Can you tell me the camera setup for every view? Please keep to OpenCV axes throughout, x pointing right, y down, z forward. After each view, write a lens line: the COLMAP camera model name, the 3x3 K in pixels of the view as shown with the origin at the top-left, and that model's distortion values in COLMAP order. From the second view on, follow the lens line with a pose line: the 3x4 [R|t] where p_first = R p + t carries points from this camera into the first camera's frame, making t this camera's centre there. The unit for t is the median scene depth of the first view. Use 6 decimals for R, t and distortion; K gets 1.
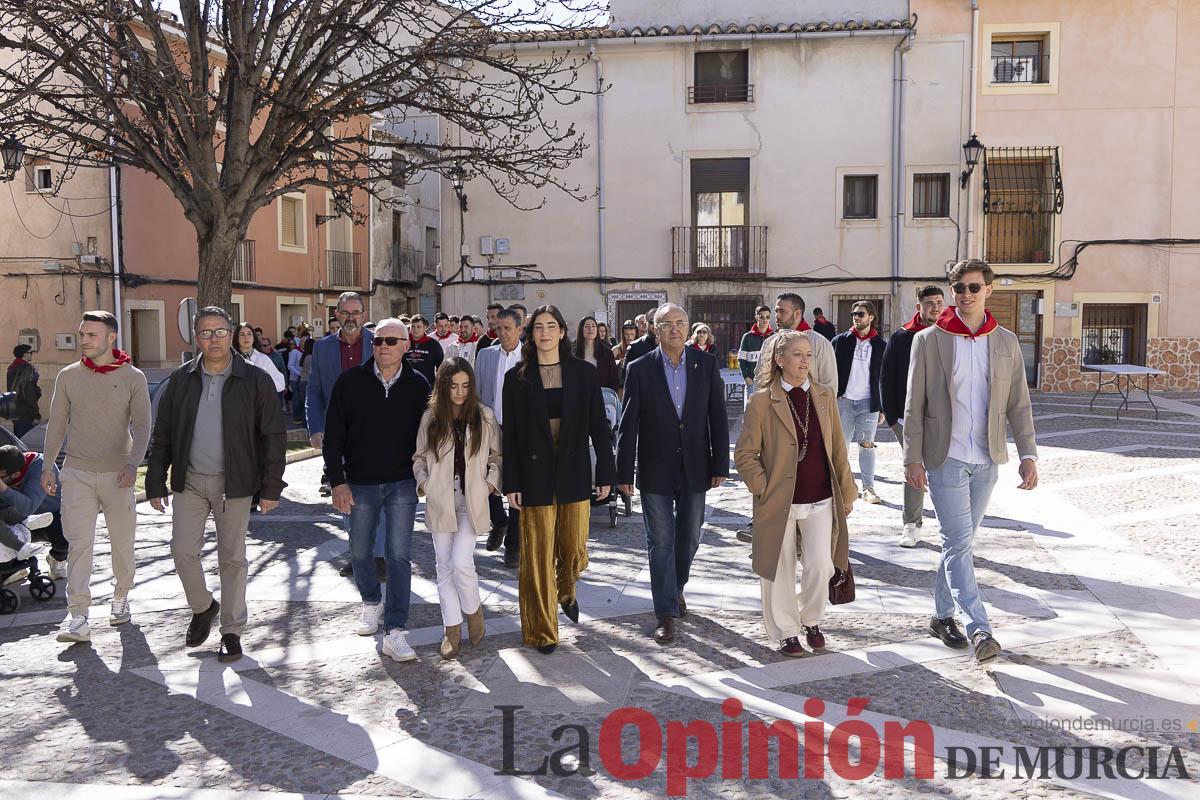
lens RADIAL K [[1108.1, 0, 600.0], [0, 1108.1, 400.0], [0, 0, 1]] dist [0.006763, -0.010319]
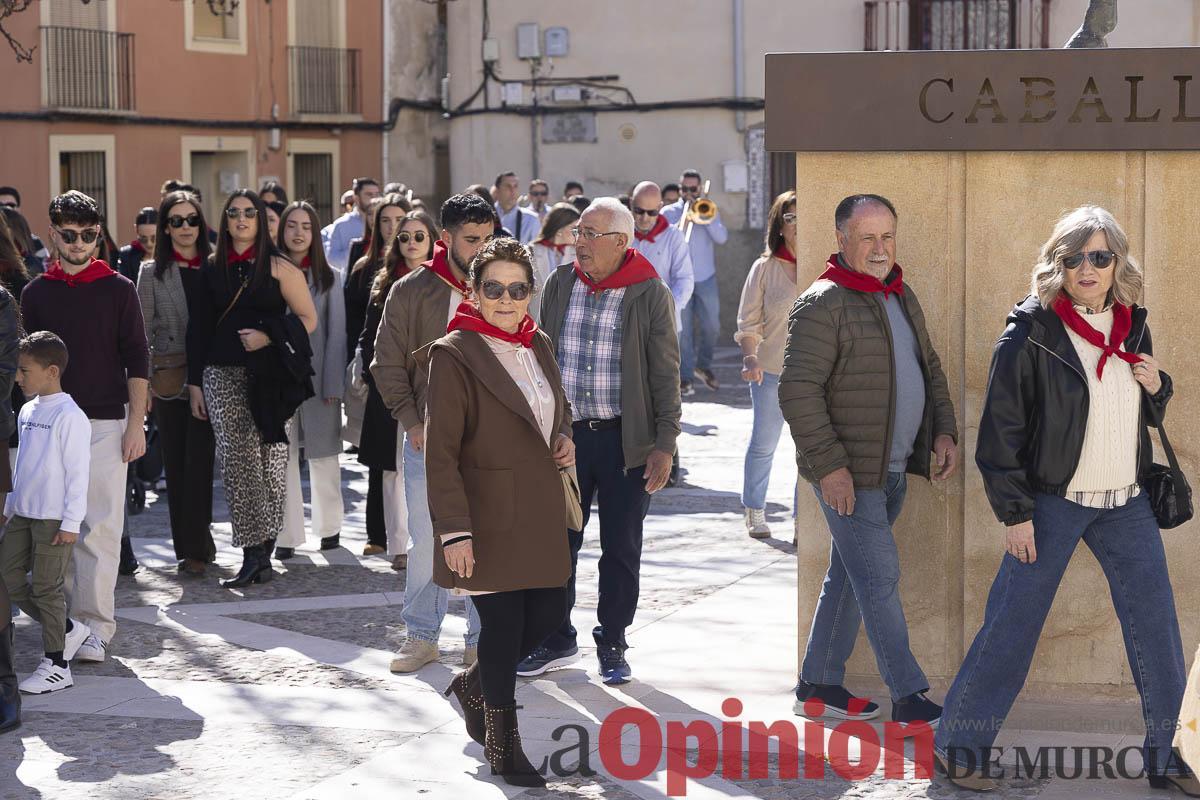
lens RADIAL K [[2576.8, 0, 600.0], [0, 2576.8, 400.0], [0, 0, 1]] dist [0.072454, -0.541143]
pose [[0.978880, 0.013662, -0.203980, 0.270805], [-0.009876, 0.999760, 0.019570, 0.012218], [0.204199, -0.017142, 0.978779, -0.302660]]
